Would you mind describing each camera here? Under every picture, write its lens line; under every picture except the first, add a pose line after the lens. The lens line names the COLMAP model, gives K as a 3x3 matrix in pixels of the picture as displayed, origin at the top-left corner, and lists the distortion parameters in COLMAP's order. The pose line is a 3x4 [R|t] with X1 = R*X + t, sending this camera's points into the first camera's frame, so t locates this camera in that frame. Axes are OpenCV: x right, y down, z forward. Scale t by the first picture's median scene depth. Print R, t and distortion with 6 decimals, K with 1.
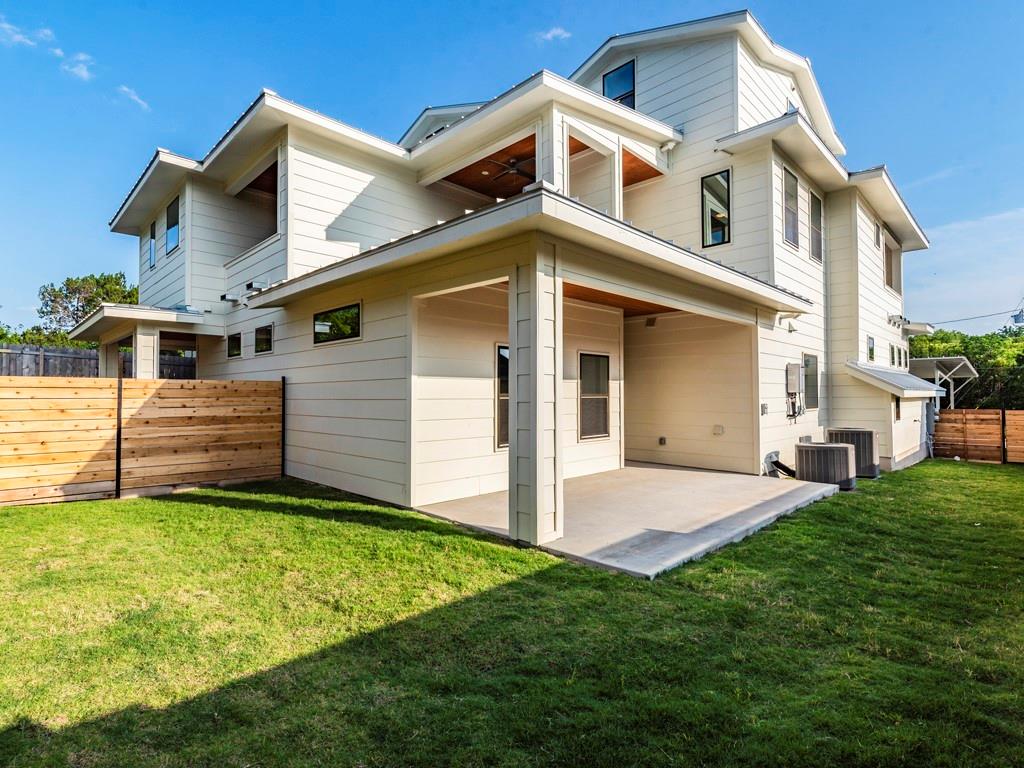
lens RADIAL K [[509.3, 0, 510.9], [0, 509.3, 372.9], [0, 0, 1]] dist [0.002141, 0.000370]
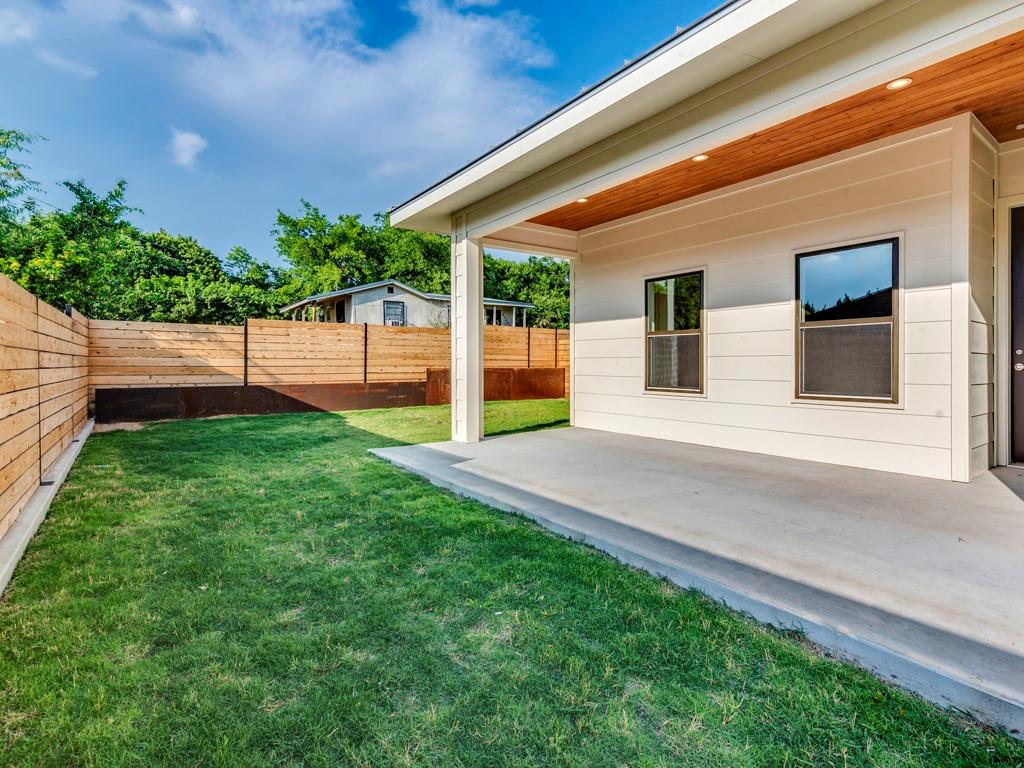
lens RADIAL K [[509.3, 0, 510.9], [0, 509.3, 372.9], [0, 0, 1]] dist [0.002141, 0.000370]
pose [[-0.166830, 0.007874, -0.985954, 0.860037], [0.028487, 0.999589, 0.003163, 0.098894], [0.985574, -0.027559, -0.166986, 0.843605]]
